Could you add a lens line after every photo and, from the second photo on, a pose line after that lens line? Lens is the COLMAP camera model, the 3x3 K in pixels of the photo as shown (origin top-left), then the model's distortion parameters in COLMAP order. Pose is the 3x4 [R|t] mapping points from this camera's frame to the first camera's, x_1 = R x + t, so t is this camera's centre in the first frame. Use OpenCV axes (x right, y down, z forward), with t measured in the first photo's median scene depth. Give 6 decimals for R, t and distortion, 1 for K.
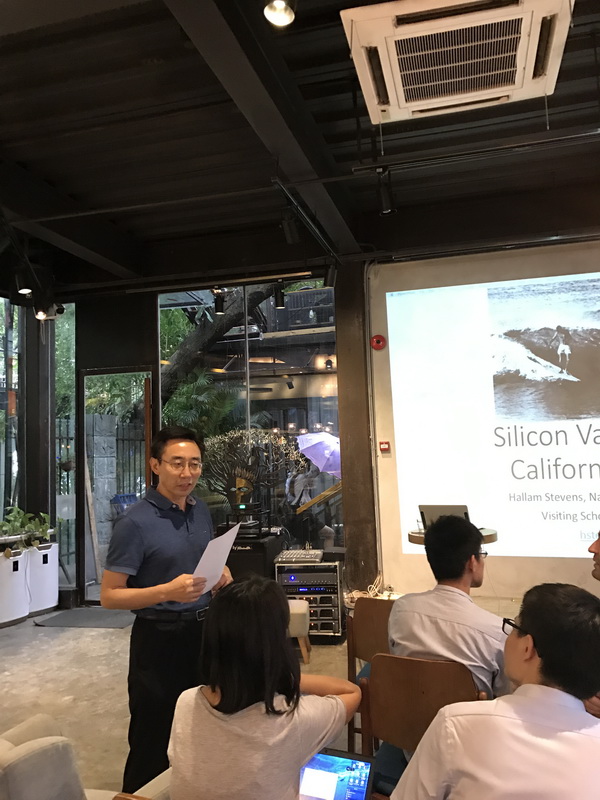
lens RADIAL K [[660.1, 0, 308.1], [0, 660.1, 404.5], [0, 0, 1]] dist [0.045265, -0.072445]
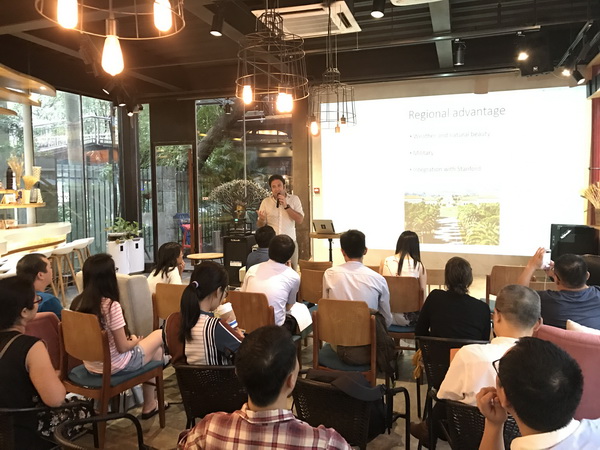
lens RADIAL K [[495.1, 0, 298.9], [0, 495.1, 226.8], [0, 0, 1]] dist [0.045265, -0.072445]
pose [[0.998151, 0.027674, -0.054119, 0.135773], [-0.019417, 0.988866, 0.147537, -0.036069], [0.057599, -0.146214, 0.987575, -0.353760]]
